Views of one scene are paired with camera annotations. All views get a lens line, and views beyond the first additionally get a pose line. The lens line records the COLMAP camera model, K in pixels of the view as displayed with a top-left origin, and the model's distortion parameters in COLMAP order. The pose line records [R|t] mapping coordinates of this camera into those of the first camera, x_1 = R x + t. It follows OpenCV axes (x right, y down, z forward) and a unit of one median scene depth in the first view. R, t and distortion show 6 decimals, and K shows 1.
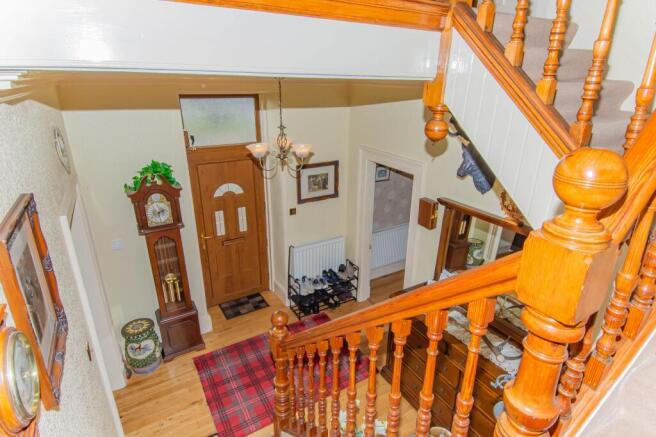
lens RADIAL K [[343.4, 0, 328.4], [0, 343.4, 211.8], [0, 0, 1]] dist [0.040294, -0.054264]
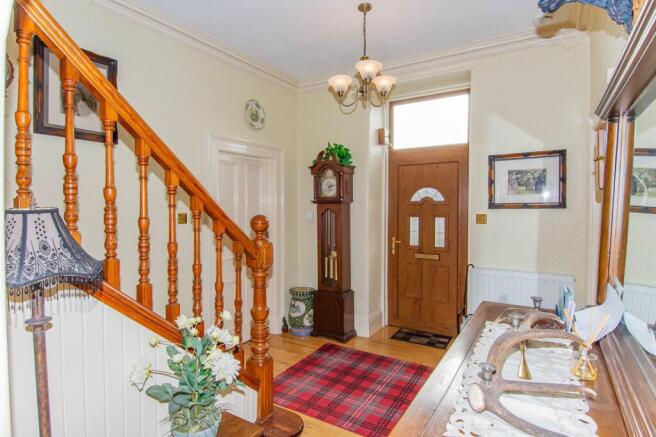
lens RADIAL K [[343.4, 0, 328.4], [0, 343.4, 211.8], [0, 0, 1]] dist [0.040294, -0.054264]
pose [[0.485574, 0.018888, -0.873992, 0.385615], [-0.291508, 0.946043, -0.141511, 0.185578], [0.824161, 0.323490, 0.464880, 0.376660]]
